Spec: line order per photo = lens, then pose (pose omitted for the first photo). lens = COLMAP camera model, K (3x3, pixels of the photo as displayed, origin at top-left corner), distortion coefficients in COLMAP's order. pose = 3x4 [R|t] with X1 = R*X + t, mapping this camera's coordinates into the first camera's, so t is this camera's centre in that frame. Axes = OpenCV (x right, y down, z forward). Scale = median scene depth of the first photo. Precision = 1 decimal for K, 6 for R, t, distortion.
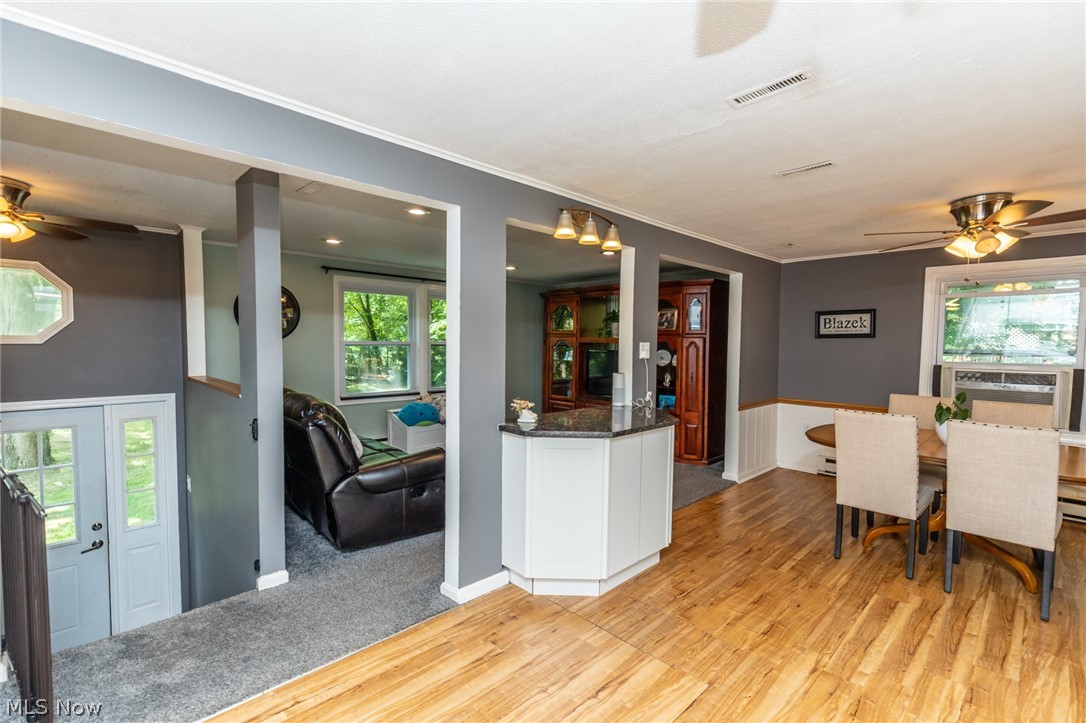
lens RADIAL K [[485.4, 0, 539.6], [0, 485.4, 363.6], [0, 0, 1]] dist [0.004125, 0.000318]
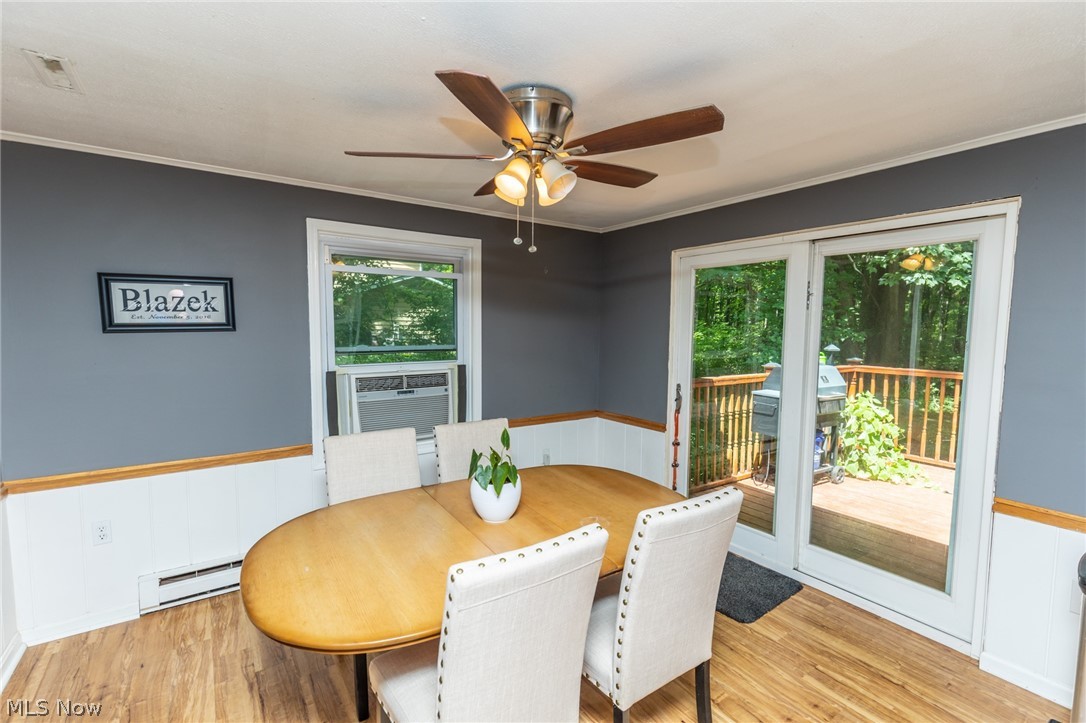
lens RADIAL K [[485.4, 0, 539.6], [0, 485.4, 363.6], [0, 0, 1]] dist [0.004125, 0.000318]
pose [[0.141853, -0.092235, 0.985581, 0.309747], [0.037853, 0.995427, 0.087708, -0.083352], [-0.989164, 0.024866, 0.144695, 0.940519]]
